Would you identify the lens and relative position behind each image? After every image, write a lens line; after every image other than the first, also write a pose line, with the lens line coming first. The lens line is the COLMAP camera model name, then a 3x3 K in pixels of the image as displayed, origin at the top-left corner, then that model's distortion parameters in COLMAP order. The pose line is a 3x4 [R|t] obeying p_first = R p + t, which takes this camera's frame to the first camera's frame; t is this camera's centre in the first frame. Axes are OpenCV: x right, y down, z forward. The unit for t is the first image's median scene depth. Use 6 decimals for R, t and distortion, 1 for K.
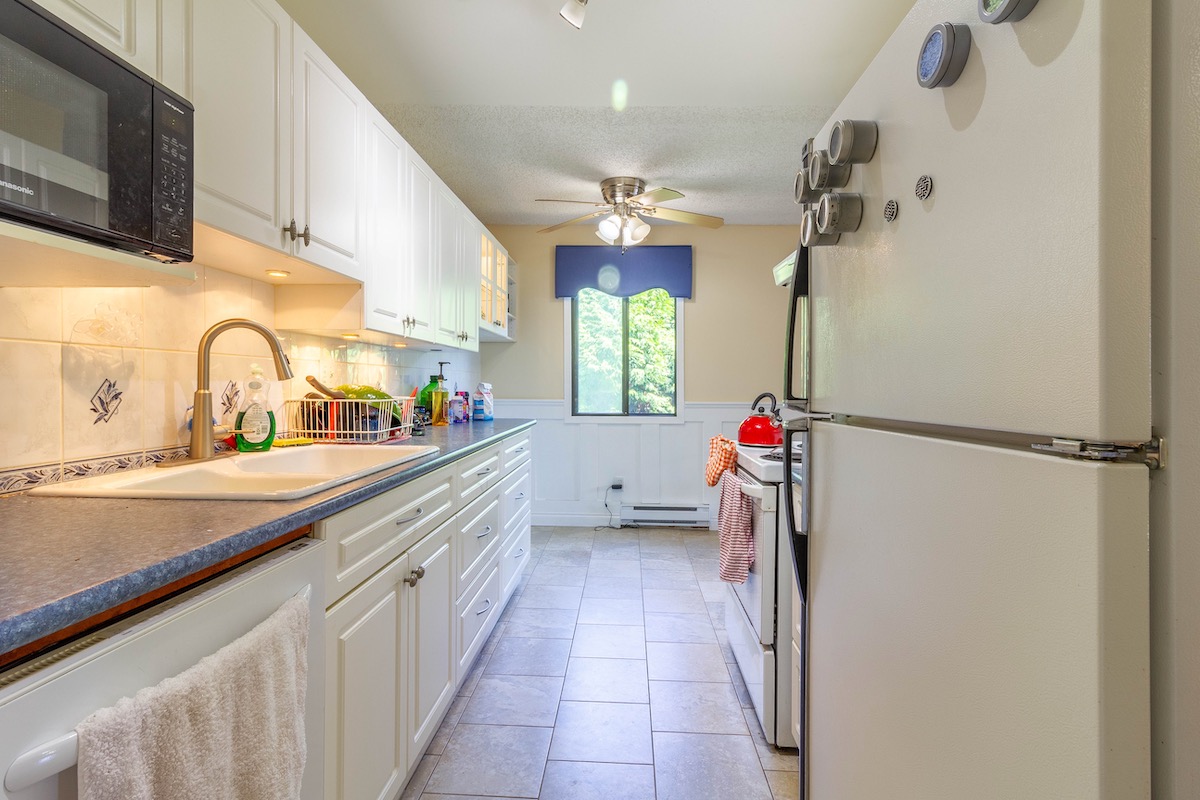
lens RADIAL K [[561.0, 0, 607.3], [0, 561.0, 389.1], [0, 0, 1]] dist [0.001294, 0.000121]
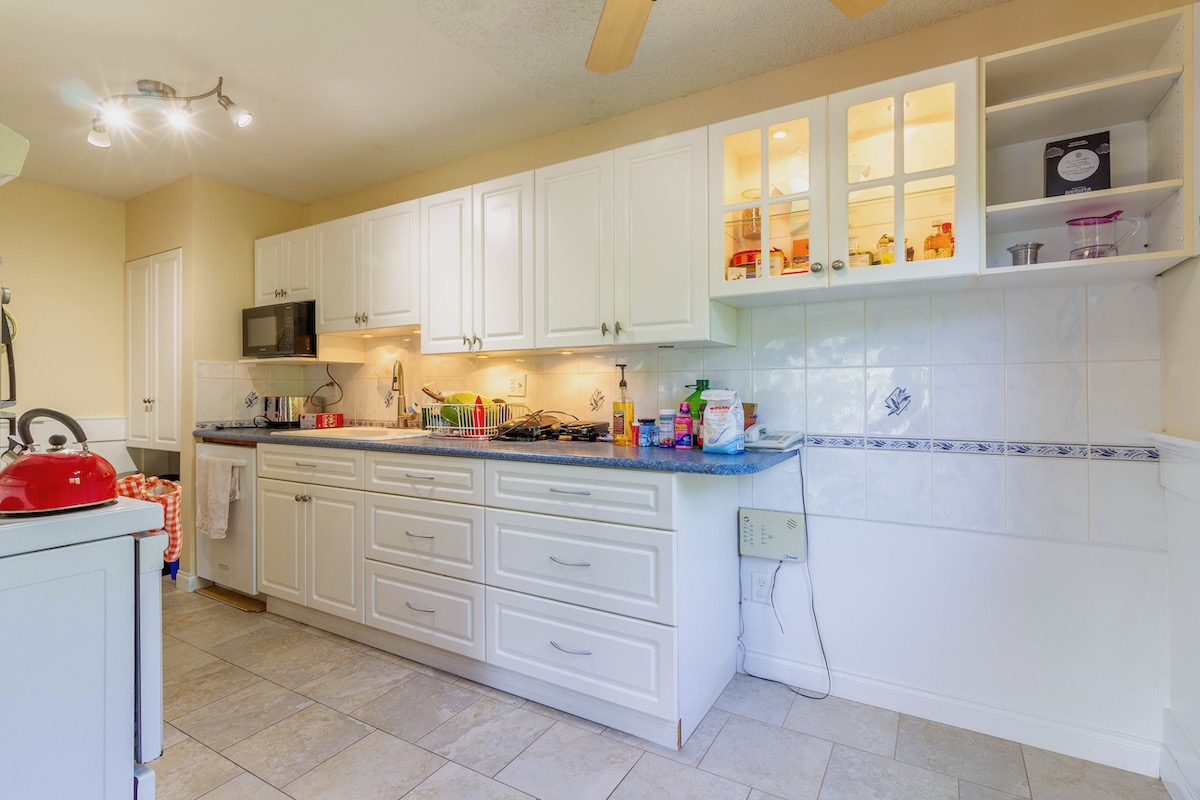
lens RADIAL K [[561.0, 0, 607.3], [0, 561.0, 389.1], [0, 0, 1]] dist [0.001294, 0.000121]
pose [[-0.475549, -0.010927, -0.879621, 0.444376], [0.004510, 0.999879, -0.014859, 0.008692], [0.879678, -0.011033, -0.475442, 1.535822]]
